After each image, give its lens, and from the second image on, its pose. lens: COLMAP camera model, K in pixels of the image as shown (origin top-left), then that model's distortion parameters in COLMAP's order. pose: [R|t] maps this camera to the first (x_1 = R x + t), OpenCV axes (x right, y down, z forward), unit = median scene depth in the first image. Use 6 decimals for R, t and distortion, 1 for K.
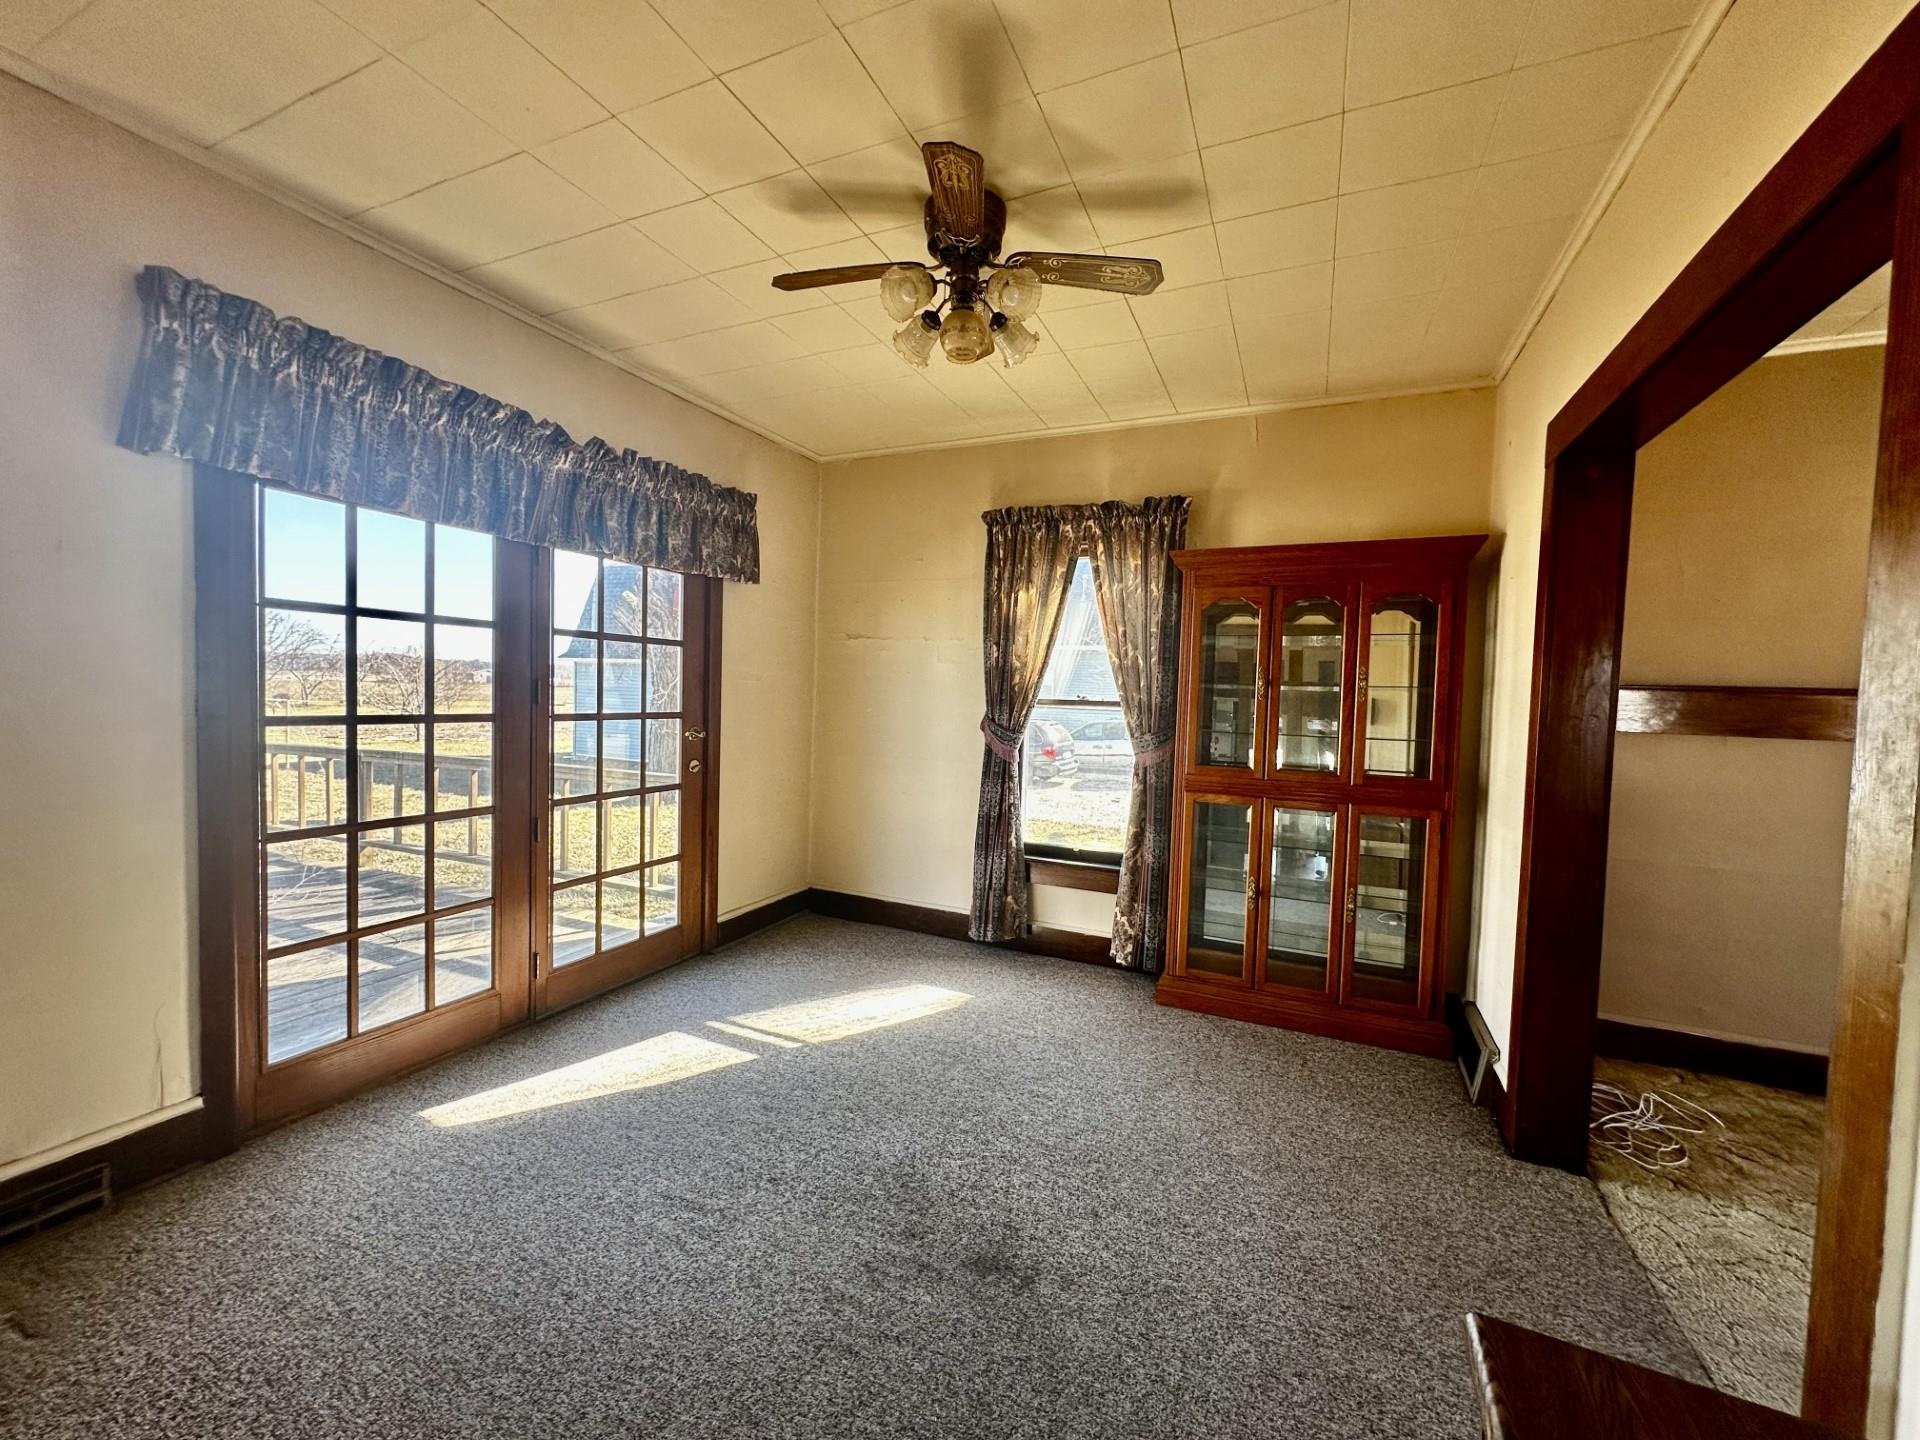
lens RADIAL K [[763.9, 0, 958.8], [0, 763.9, 724.3], [0, 0, 1]] dist [-0.001191, 0.000876]
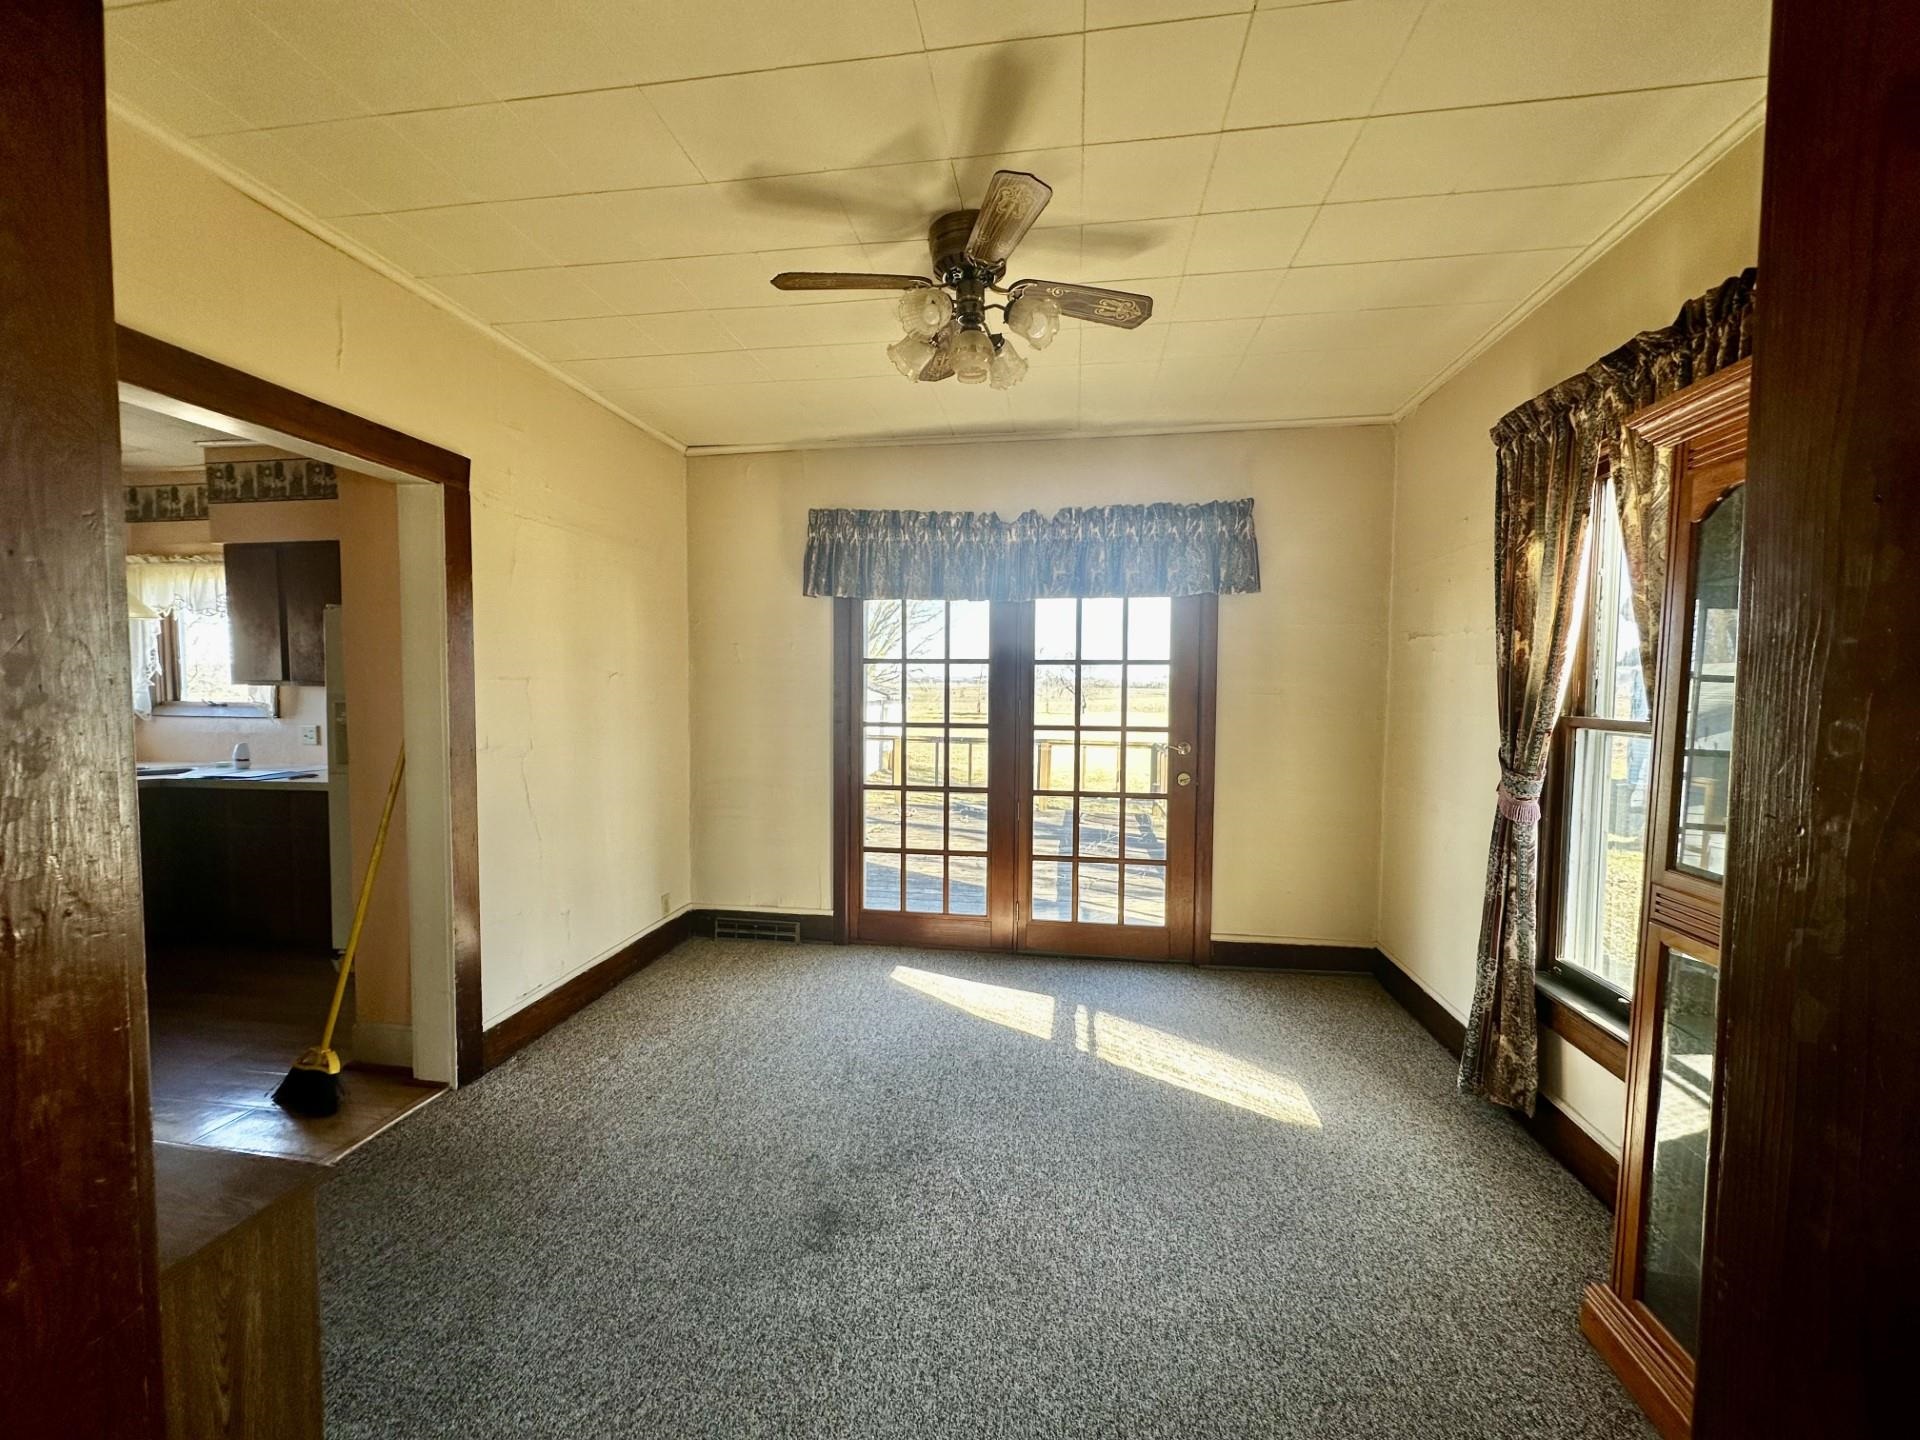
lens RADIAL K [[763.9, 0, 957.1], [0, 763.9, 725.8], [0, 0, 1]] dist [-0.001191, 0.000876]
pose [[0.274962, 0.022578, -0.961190, 0.698852], [-0.037479, 0.999216, 0.012750, -0.024129], [0.960724, 0.032519, 0.275592, 0.513385]]
